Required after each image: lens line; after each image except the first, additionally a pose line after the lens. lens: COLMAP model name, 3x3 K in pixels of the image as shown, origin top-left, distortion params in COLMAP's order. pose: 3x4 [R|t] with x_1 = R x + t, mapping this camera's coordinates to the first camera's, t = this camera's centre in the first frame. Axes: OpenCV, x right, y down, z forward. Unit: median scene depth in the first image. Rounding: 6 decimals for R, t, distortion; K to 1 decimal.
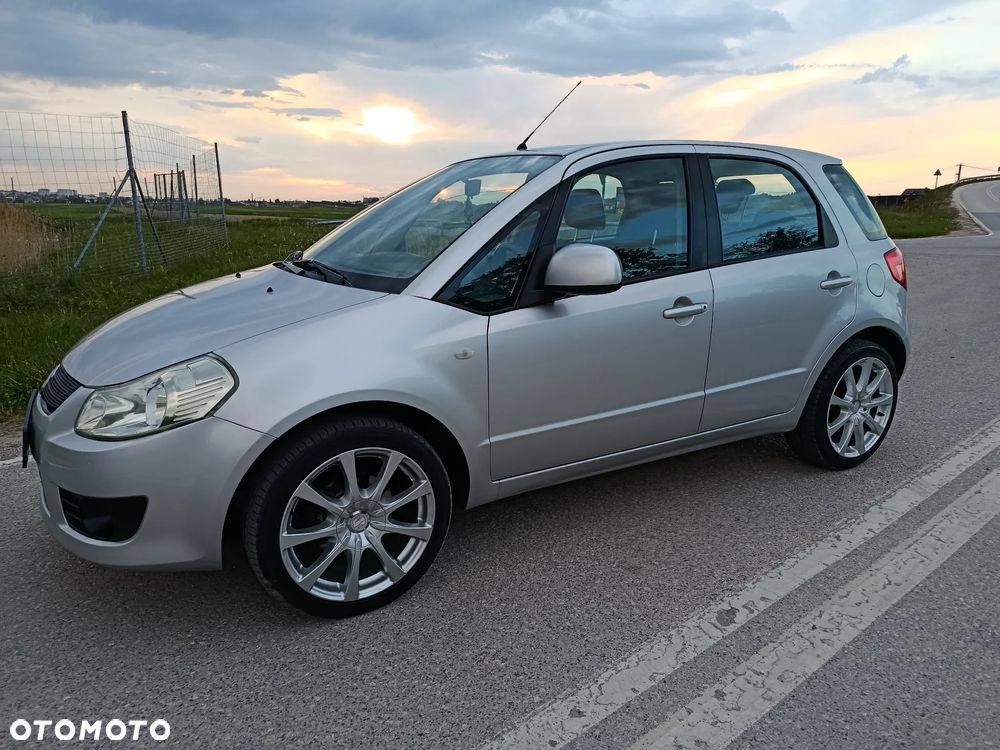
lens RADIAL K [[700.4, 0, 499.4], [0, 700.4, 374.3], [0, 0, 1]] dist [0.032381, -0.032559]
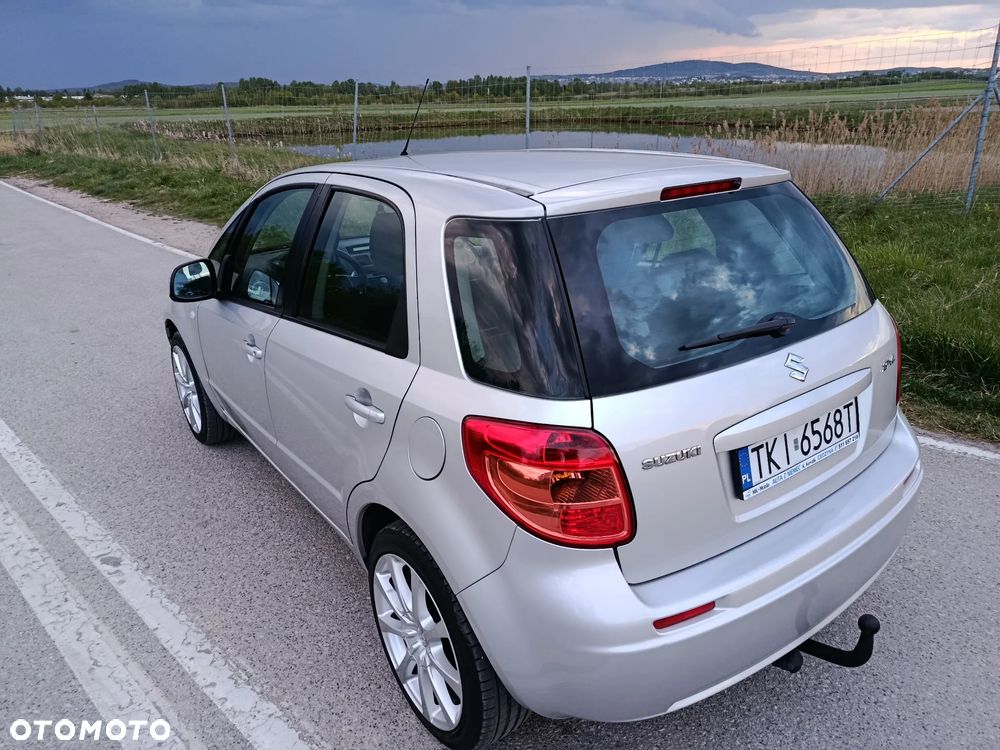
lens RADIAL K [[700.4, 0, 499.4], [0, 700.4, 374.3], [0, 0, 1]] dist [0.032381, -0.032559]
pose [[0.107988, 0.344294, -0.932631, 1.373586], [-0.201179, 0.926276, 0.318654, -0.489465], [0.973584, 0.153215, 0.169292, 1.309496]]
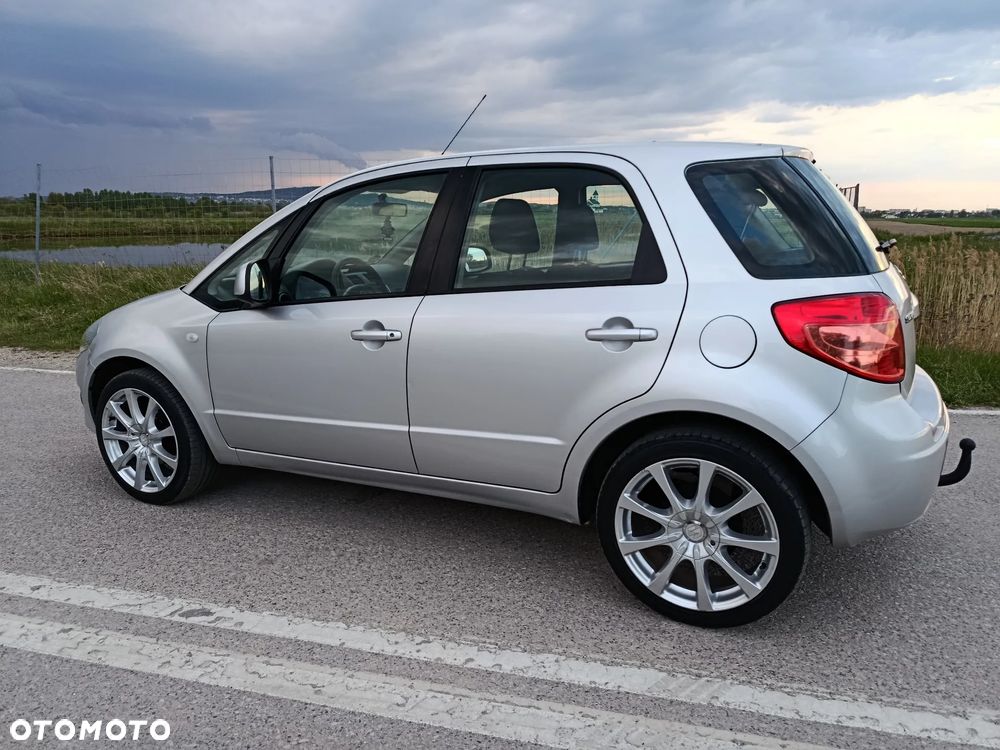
lens RADIAL K [[694.8, 0, 500.3], [0, 694.8, 370.5], [0, 0, 1]] dist [0.044590, -0.043709]
pose [[0.565593, 0.162702, -0.808475, 1.265188], [-0.180825, 0.980956, 0.070912, -0.157421], [0.804616, 0.106085, 0.584243, 0.656224]]
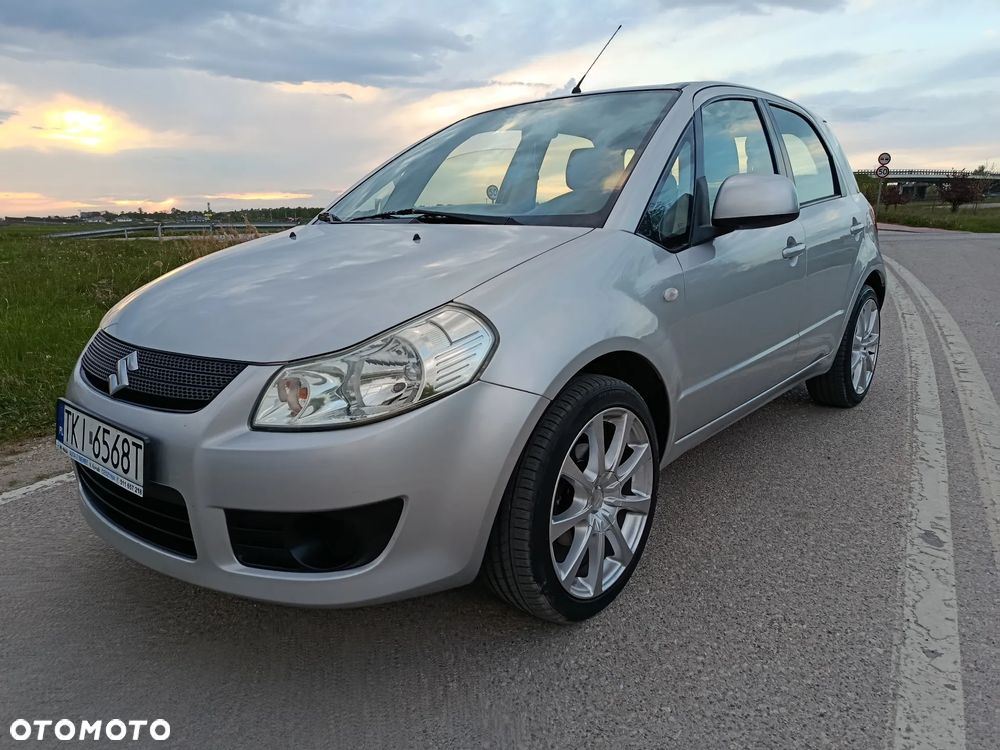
lens RADIAL K [[700.4, 0, 499.4], [0, 700.4, 374.3], [0, 0, 1]] dist [0.032381, -0.032559]
pose [[0.942190, -0.095330, 0.321232, -0.512385], [0.099628, 0.995020, 0.003073, 0.043064], [-0.319926, 0.029108, 0.946995, 0.220405]]
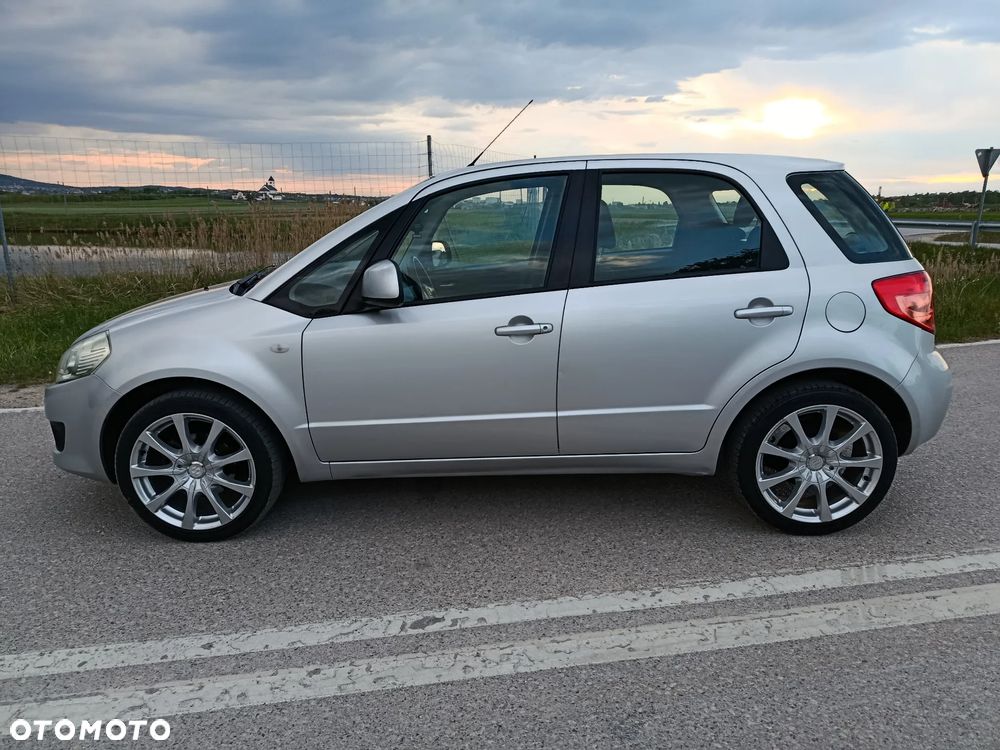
lens RADIAL K [[694.6, 0, 498.2], [0, 694.6, 374.7], [0, 0, 1]] dist [0.056597, -0.064790]
pose [[0.862248, 0.107006, -0.495053, 0.817379], [-0.106757, 0.993866, 0.028885, -0.056341], [0.495107, 0.027944, 0.868383, 0.133525]]
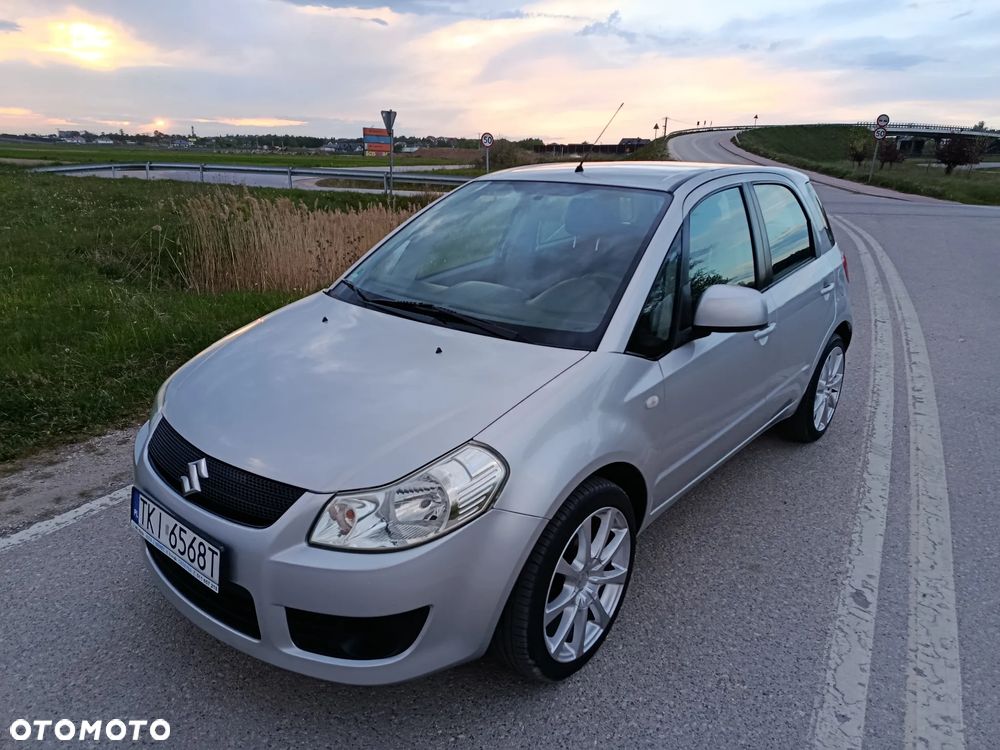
lens RADIAL K [[697.9, 0, 500.0], [0, 697.9, 375.0], [0, 0, 1]] dist [0.039430, -0.037474]
pose [[0.938794, -0.090843, 0.332285, -0.563990], [0.064080, 0.993818, 0.090658, -0.166216], [-0.338467, -0.063816, 0.938812, 0.101570]]
